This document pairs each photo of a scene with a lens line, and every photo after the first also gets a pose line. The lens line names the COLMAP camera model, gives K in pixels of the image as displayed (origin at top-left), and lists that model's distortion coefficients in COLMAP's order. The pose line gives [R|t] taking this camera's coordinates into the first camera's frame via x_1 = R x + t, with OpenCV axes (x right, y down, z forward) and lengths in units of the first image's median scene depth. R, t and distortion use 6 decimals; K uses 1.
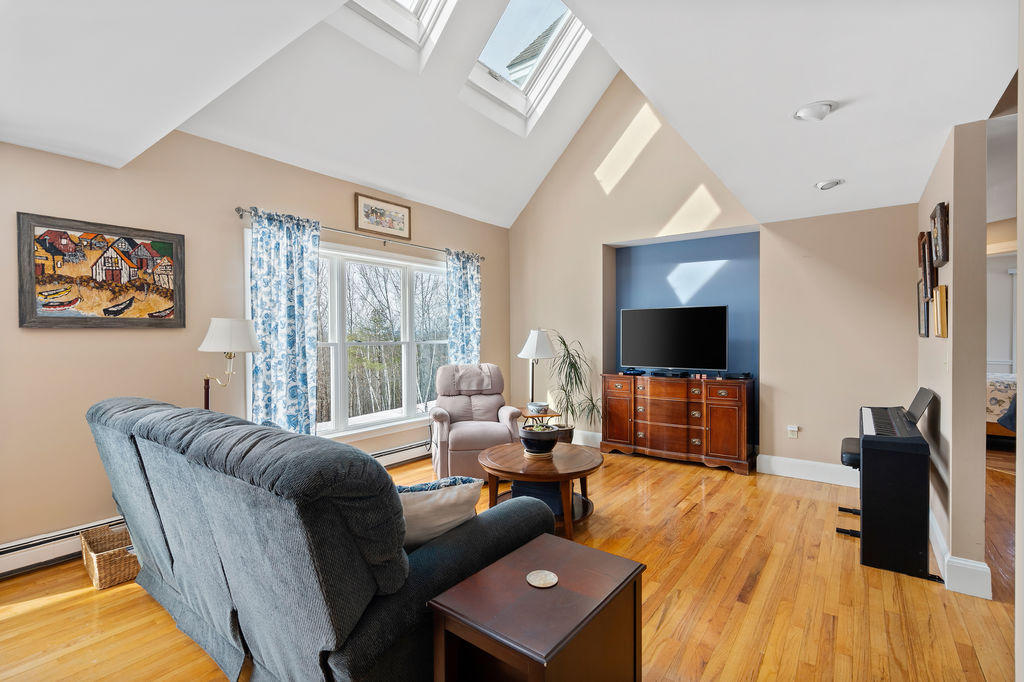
lens RADIAL K [[468.4, 0, 510.5], [0, 468.4, 337.3], [0, 0, 1]] dist [0.000449, 0.001059]
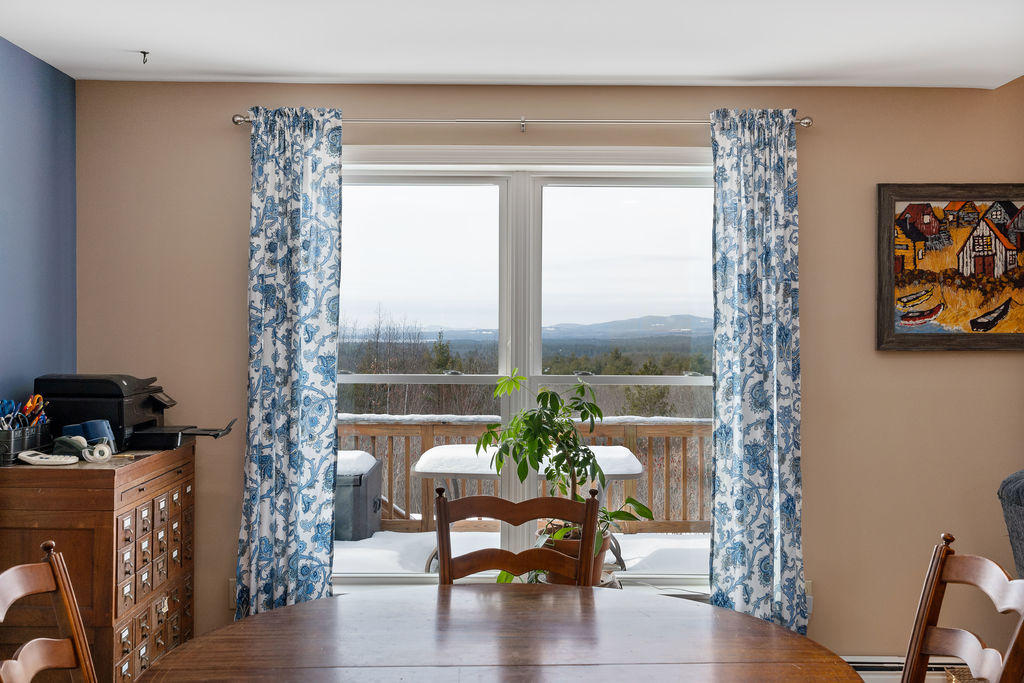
lens RADIAL K [[1032.1, 0, 512.0], [0, 1032.1, 341.5], [0, 0, 1]] dist [0.017565, 0.003468]
pose [[0.603346, 0.014330, -0.797351, -0.102389], [-0.012166, 0.999888, 0.008765, -0.027195], [0.797387, 0.004412, 0.603453, -0.237422]]
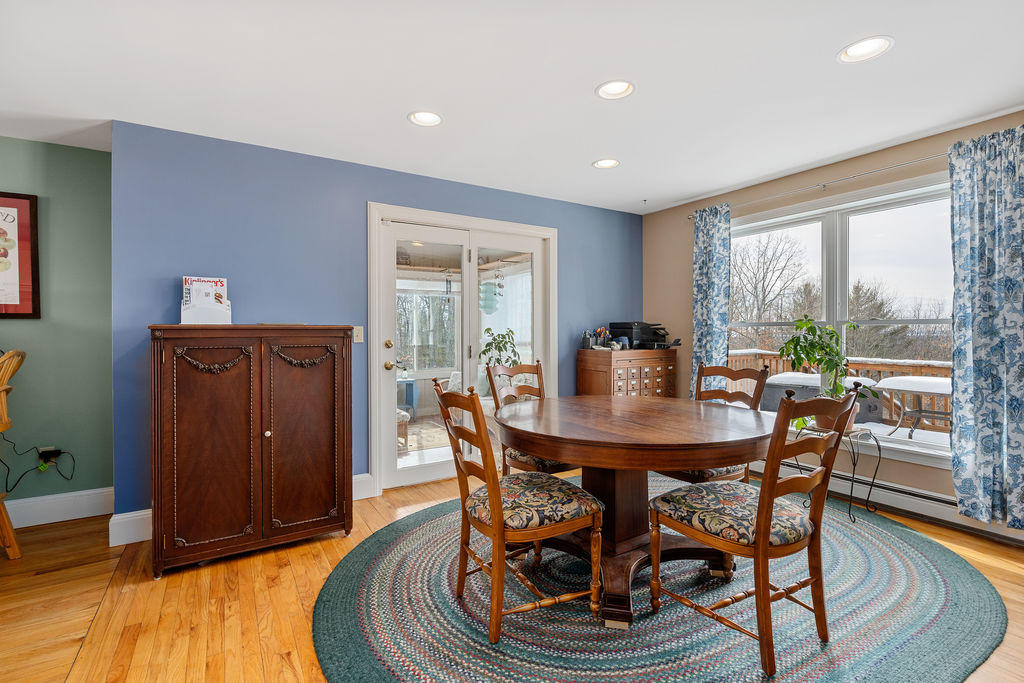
lens RADIAL K [[469.7, 0, 510.3], [0, 469.7, 332.3], [0, 0, 1]] dist [-0.000537, 0.001052]
pose [[-0.365593, 0.006104, -0.930755, 0.118689], [0.001014, 0.999981, 0.006159, 0.032918], [0.930774, 0.001308, -0.365592, 0.166071]]
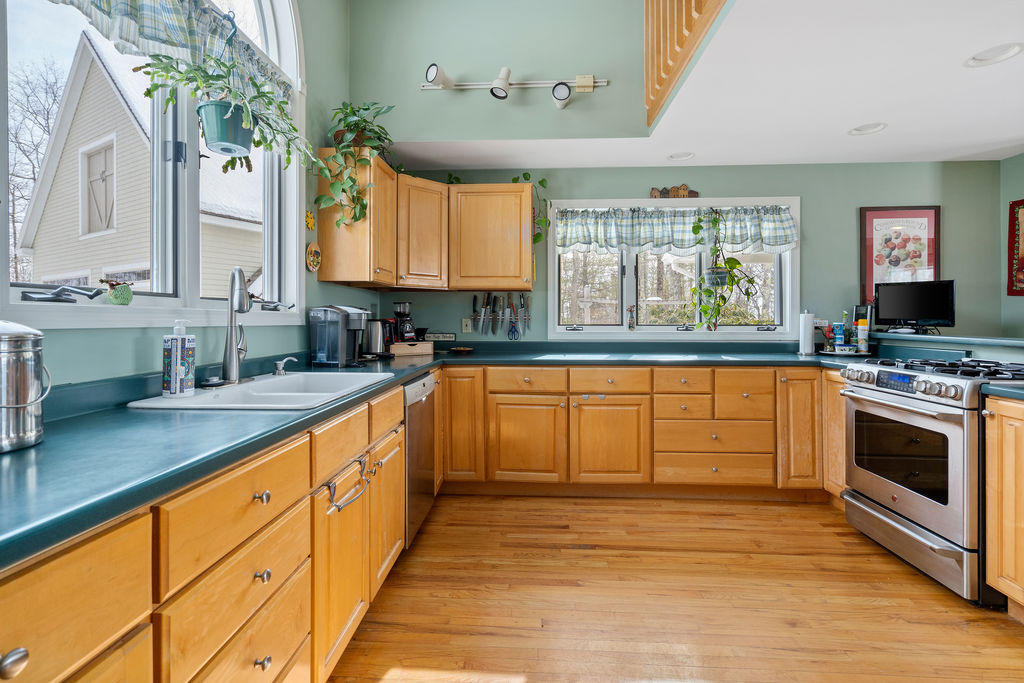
lens RADIAL K [[472.5, 0, 509.7], [0, 472.5, 321.2], [0, 0, 1]] dist [-0.001955, 0.002228]
pose [[-0.828658, 0.006240, -0.559720, 0.910808], [-0.000072, 0.999937, 0.011253, 0.033357], [0.559755, 0.009365, -0.828605, -0.519150]]
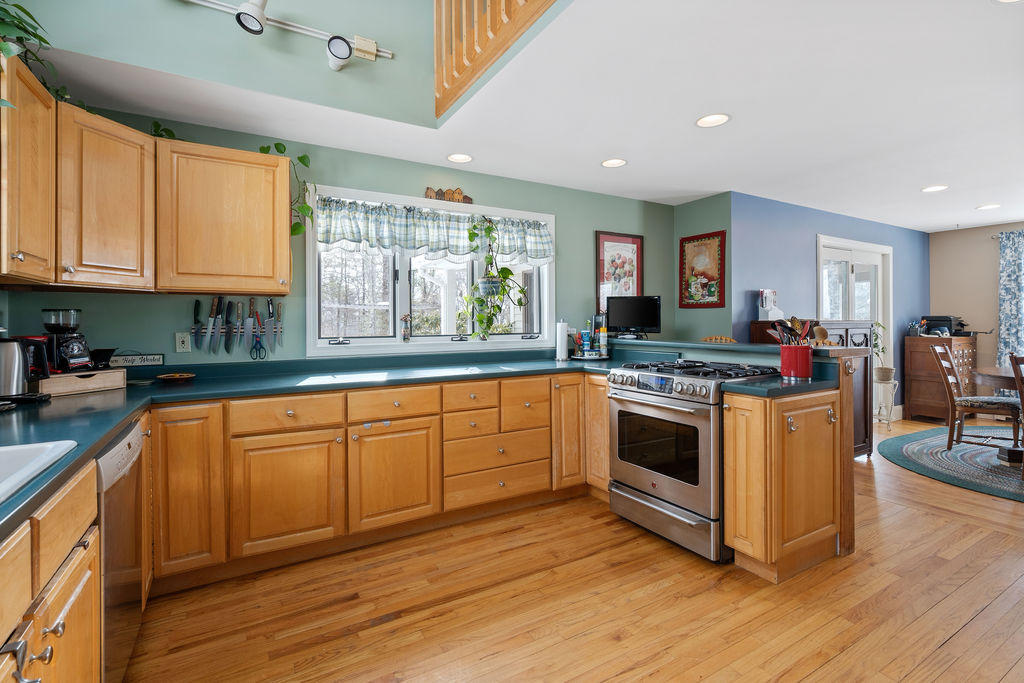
lens RADIAL K [[472.5, 0, 509.7], [0, 472.5, 321.2], [0, 0, 1]] dist [-0.001955, 0.002228]
pose [[-0.387930, 0.005517, -0.921672, 0.890085], [0.003361, 0.999984, 0.004571, 0.020896], [0.921683, -0.001324, -0.387942, -0.668994]]
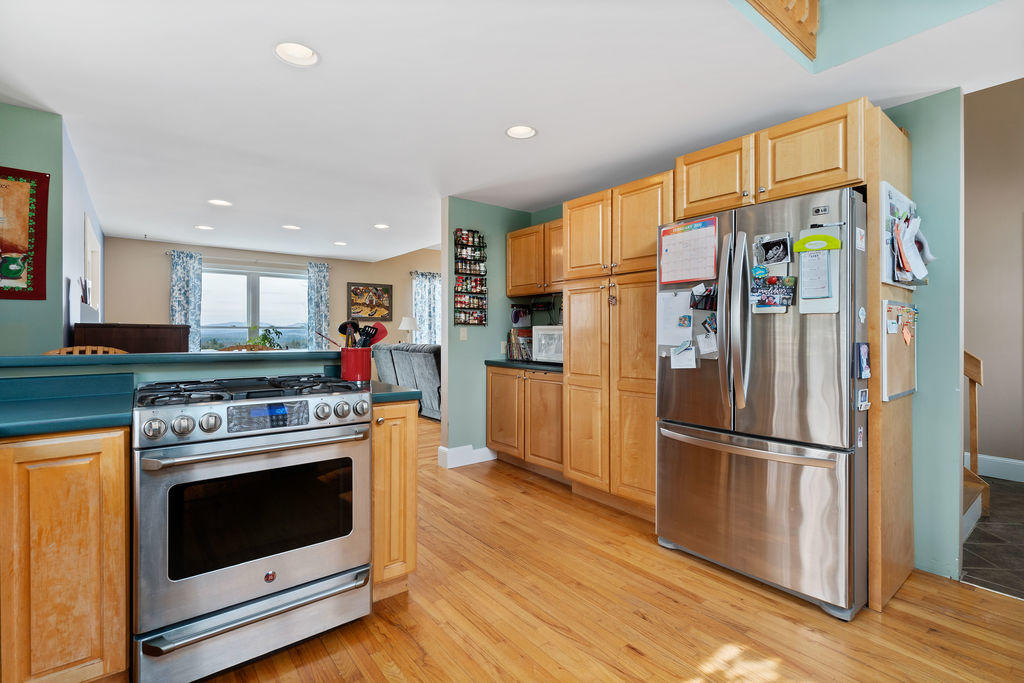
lens RADIAL K [[474.1, 0, 507.4], [0, 474.1, 332.7], [0, 0, 1]] dist [-0.001843, 0.000185]
pose [[0.965202, 0.006277, -0.261429, 0.492593], [-0.007316, 0.999969, -0.002998, 0.039416], [0.261402, 0.004807, 0.965218, -1.112632]]
